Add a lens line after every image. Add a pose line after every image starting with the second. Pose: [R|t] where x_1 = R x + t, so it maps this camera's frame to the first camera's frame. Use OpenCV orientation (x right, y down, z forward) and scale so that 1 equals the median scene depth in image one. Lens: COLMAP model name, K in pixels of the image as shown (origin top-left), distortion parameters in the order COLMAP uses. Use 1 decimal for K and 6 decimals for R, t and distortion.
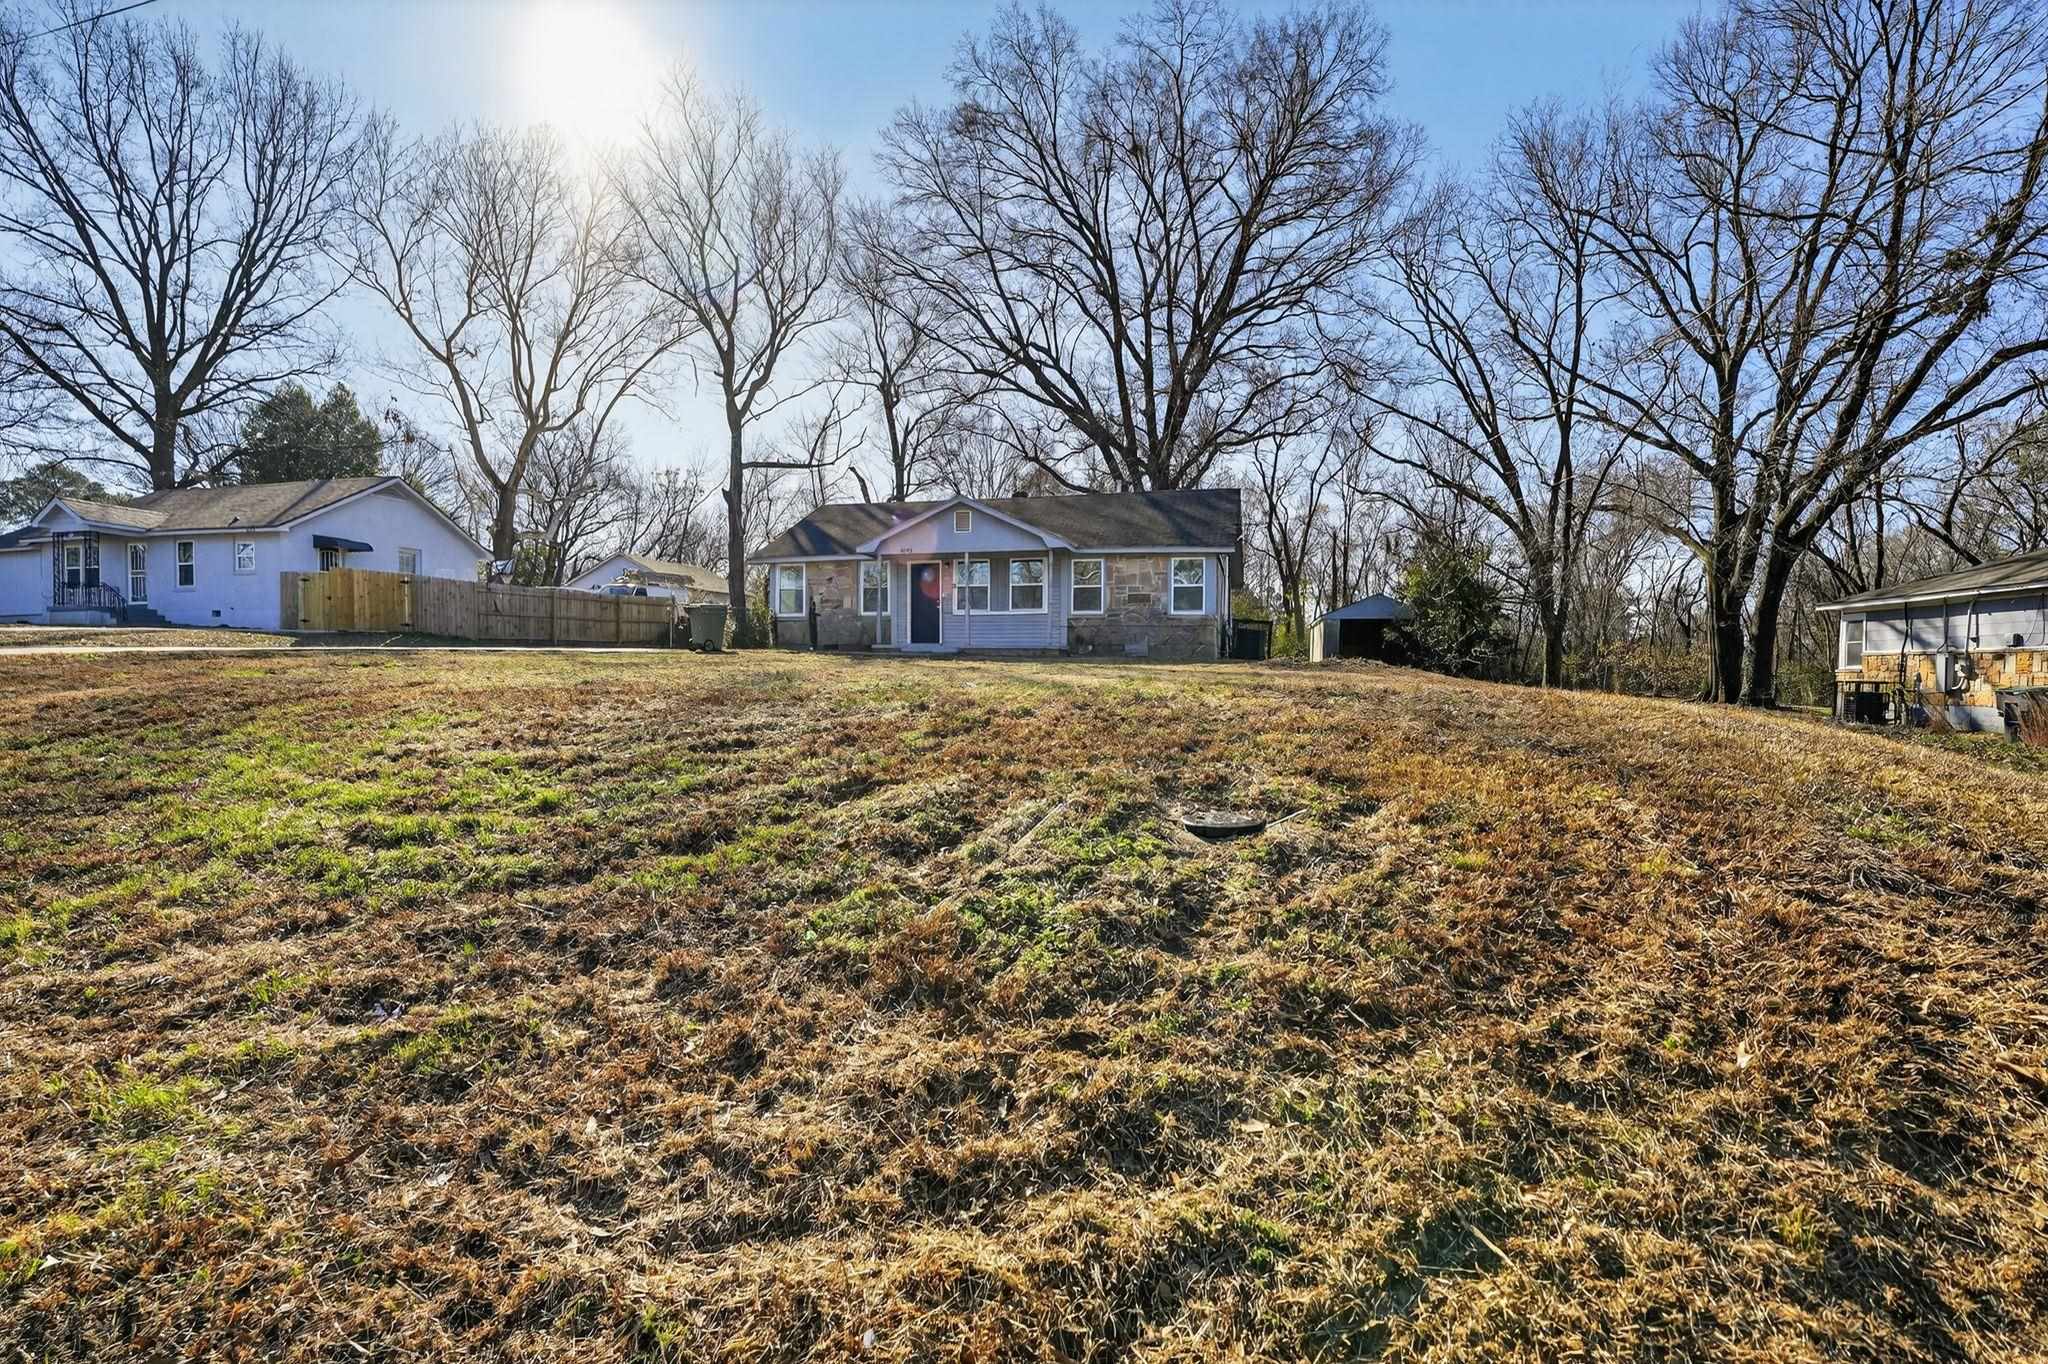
lens RADIAL K [[938.6, 0, 1021.7], [0, 938.6, 640.1], [0, 0, 1]] dist [-0.012417, -0.000342]
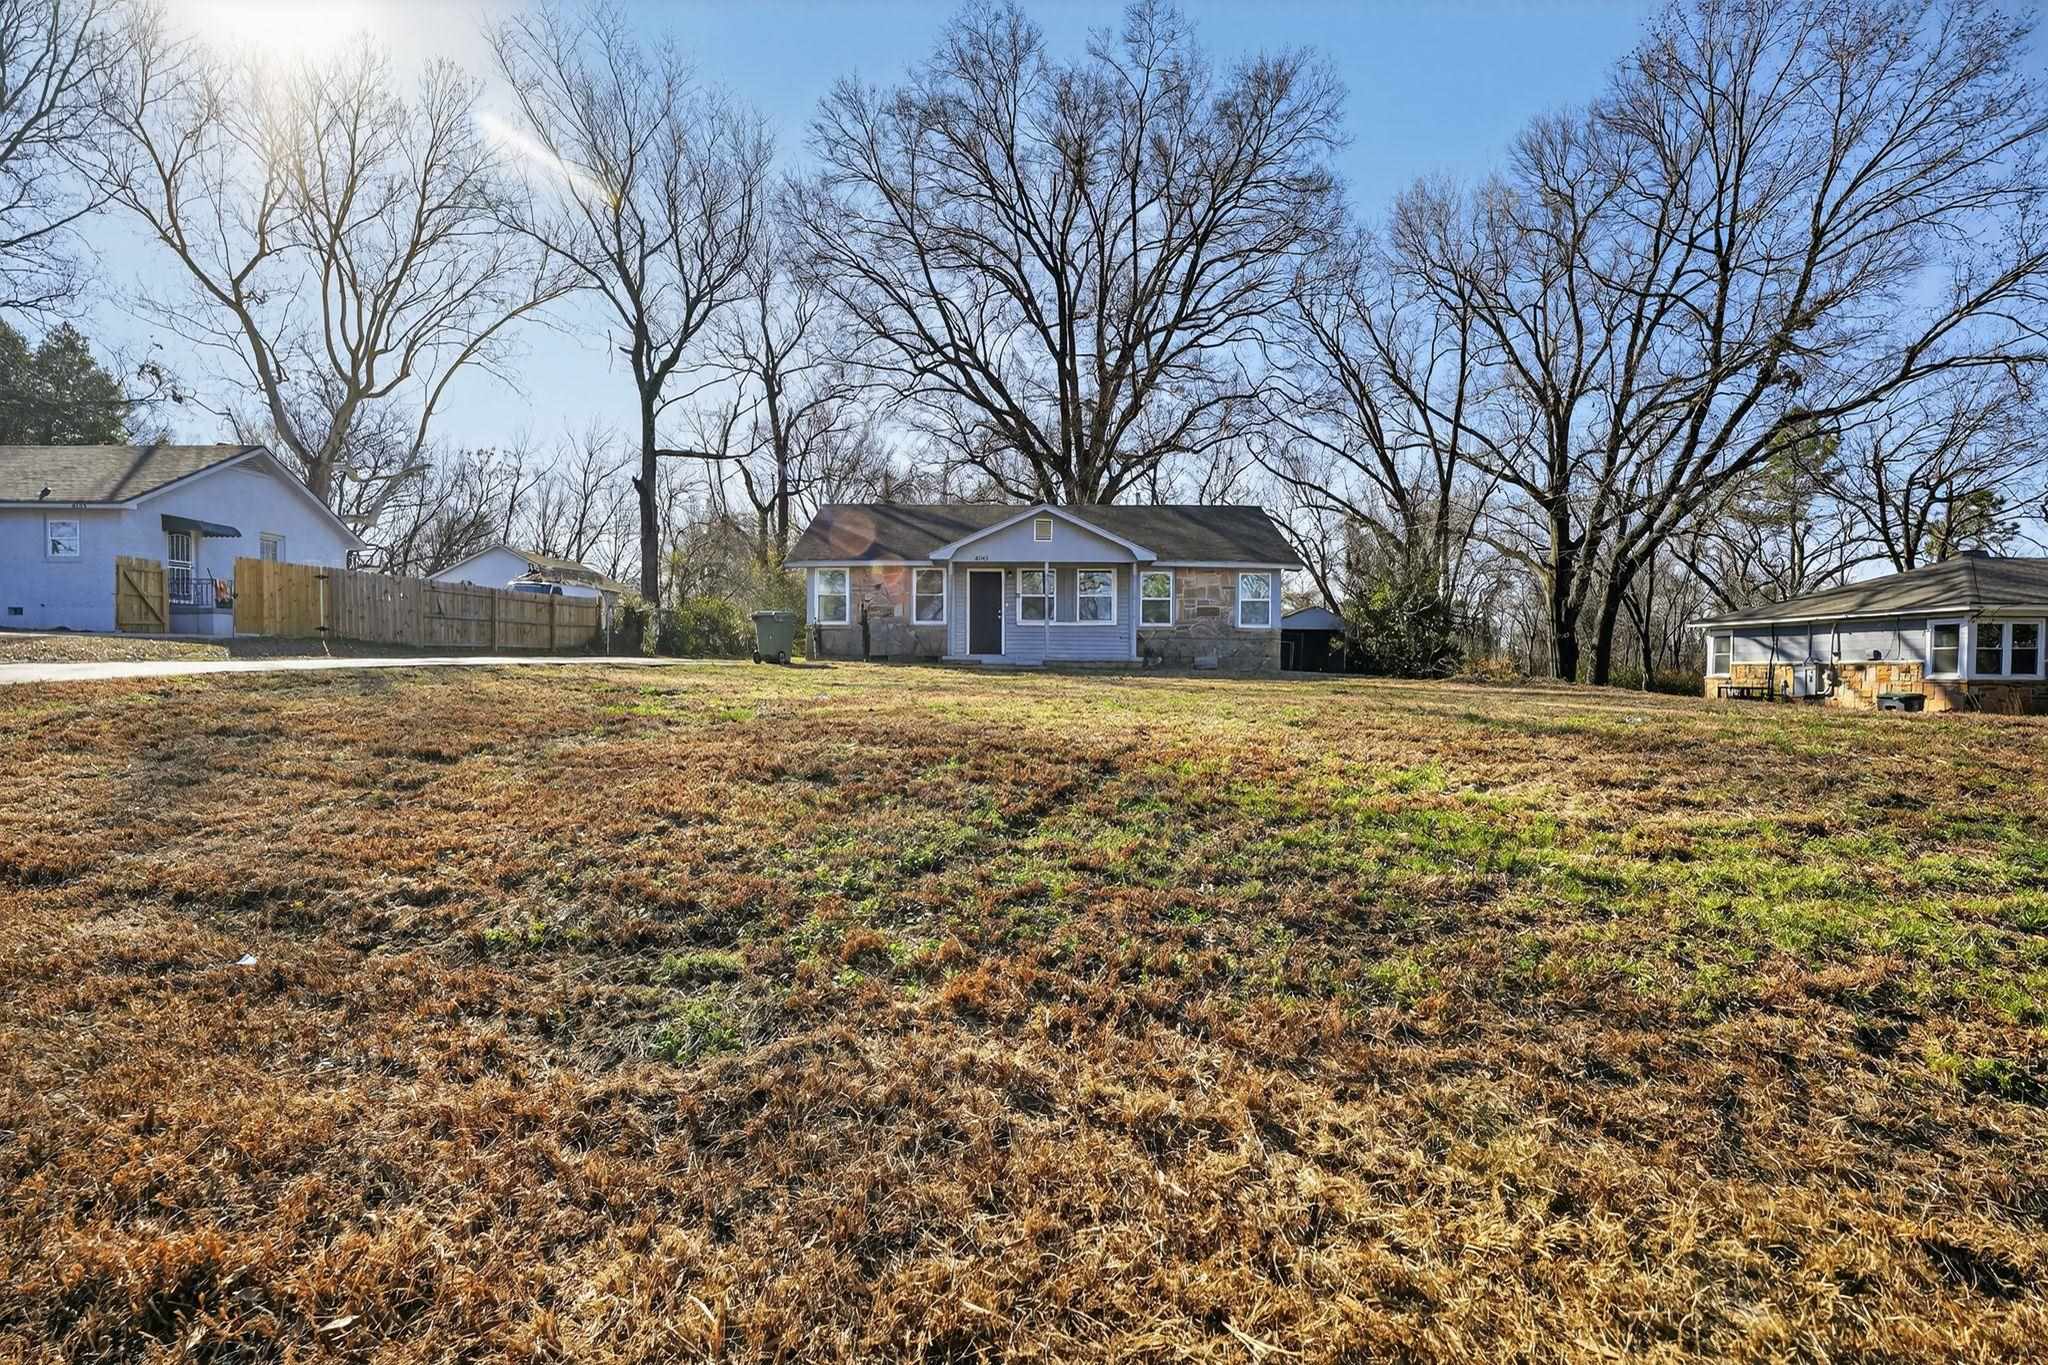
lens RADIAL K [[938.6, 0, 1021.7], [0, 938.6, 640.6], [0, 0, 1]] dist [-0.012417, -0.000342]
pose [[0.969059, 0.005752, 0.246760, -0.306138], [-0.006300, 0.999979, 0.001432, -0.011959], [-0.246747, -0.002943, 0.969075, 0.046023]]
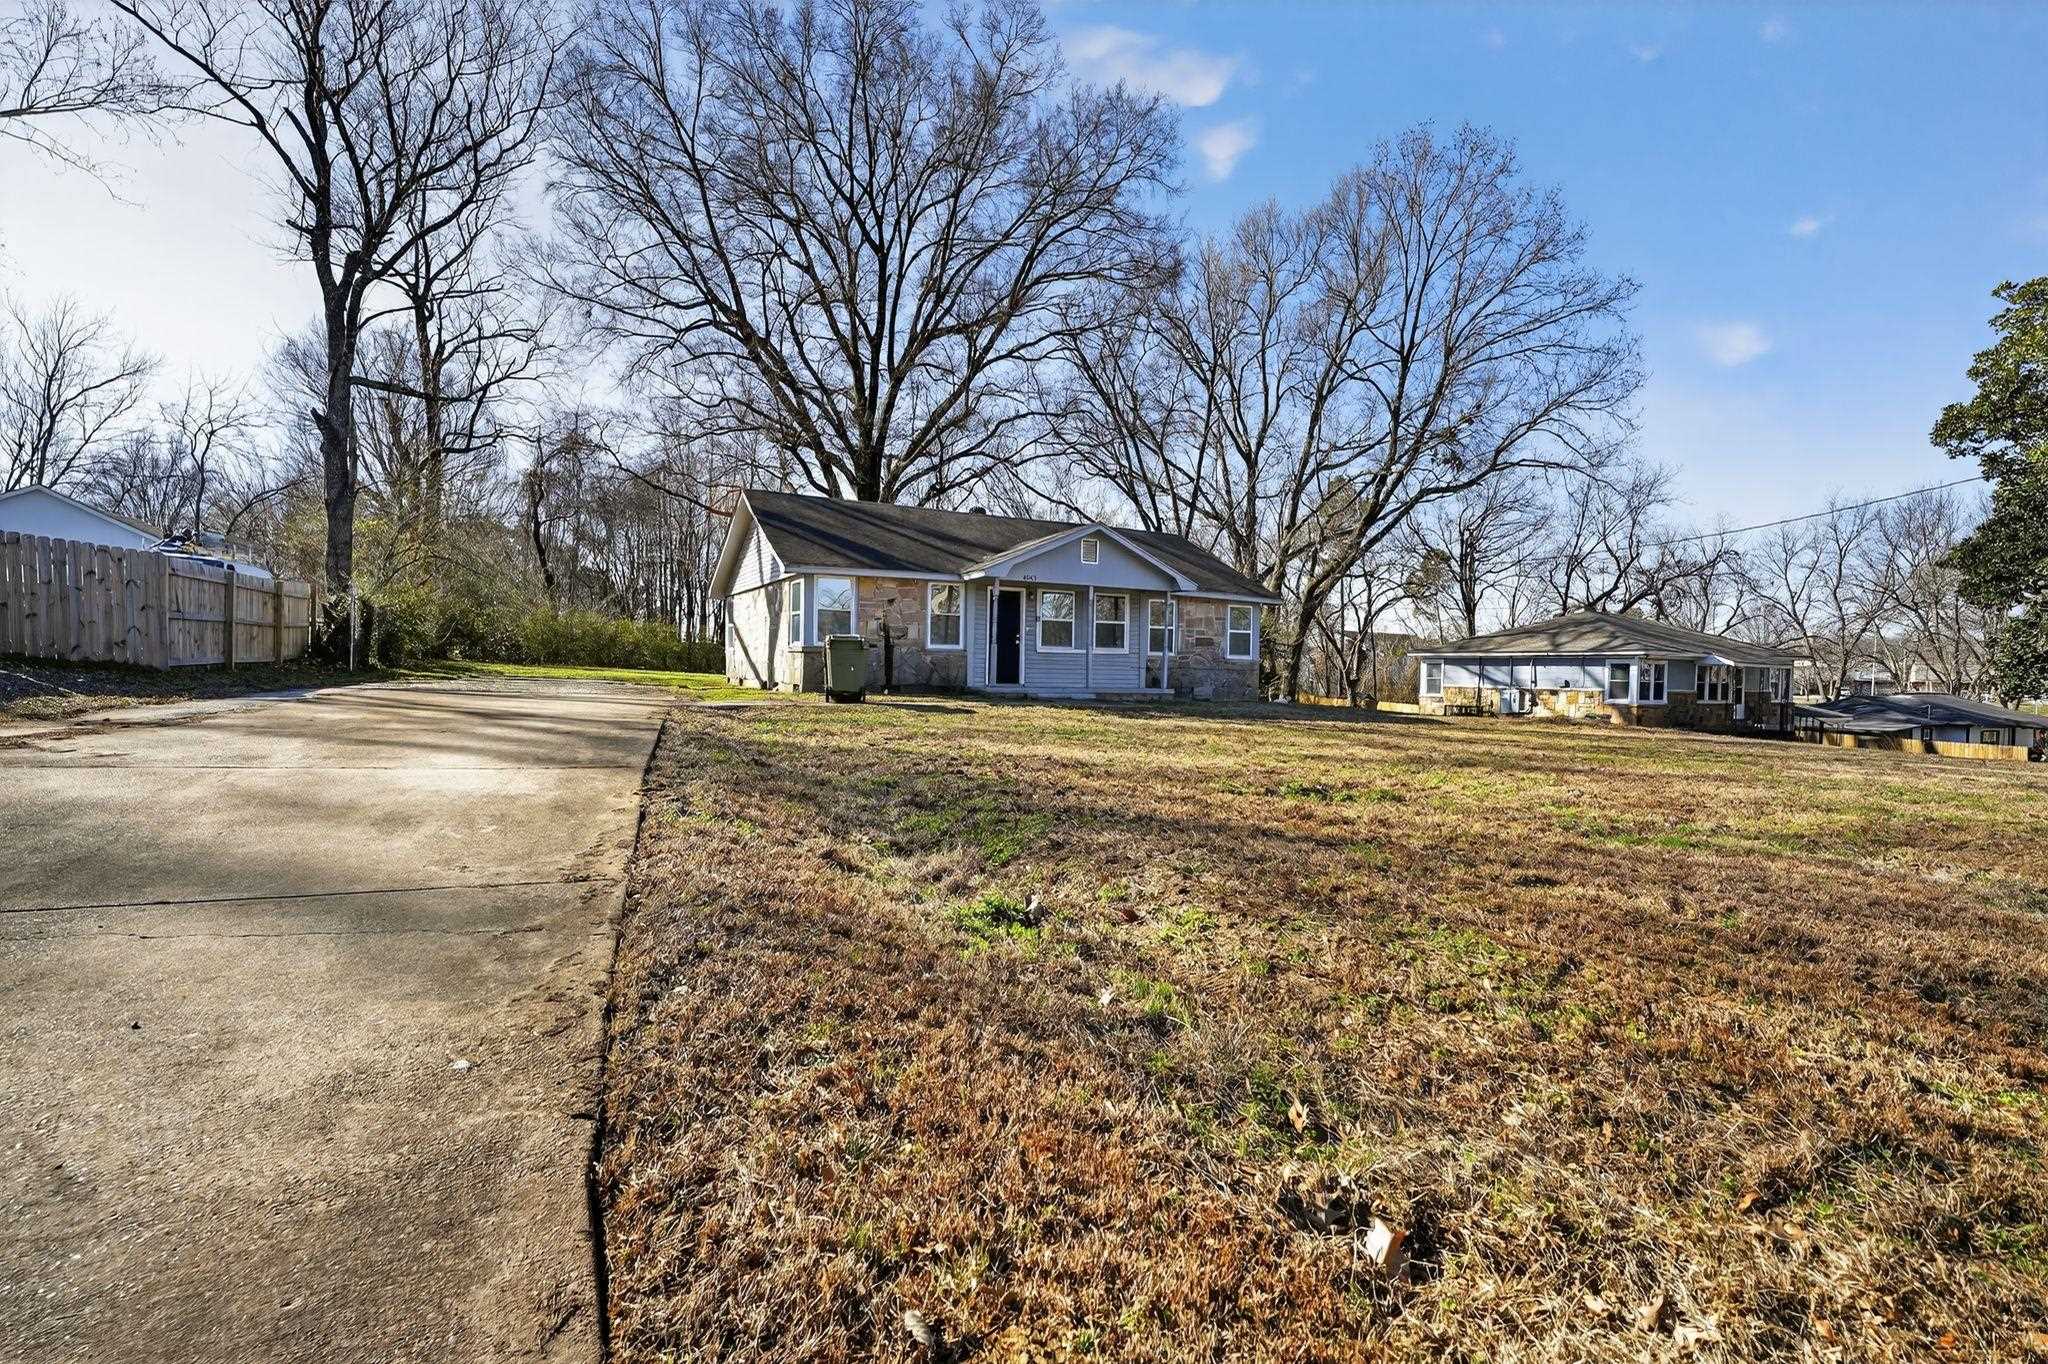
lens RADIAL K [[938.6, 0, 1021.7], [0, 938.6, 640.1], [0, 0, 1]] dist [-0.012417, -0.000342]
pose [[0.729778, 0.025604, 0.683204, -0.681753], [-0.033931, 0.999423, -0.001211, -0.036071], [-0.682841, -0.022298, 0.730226, 0.354596]]
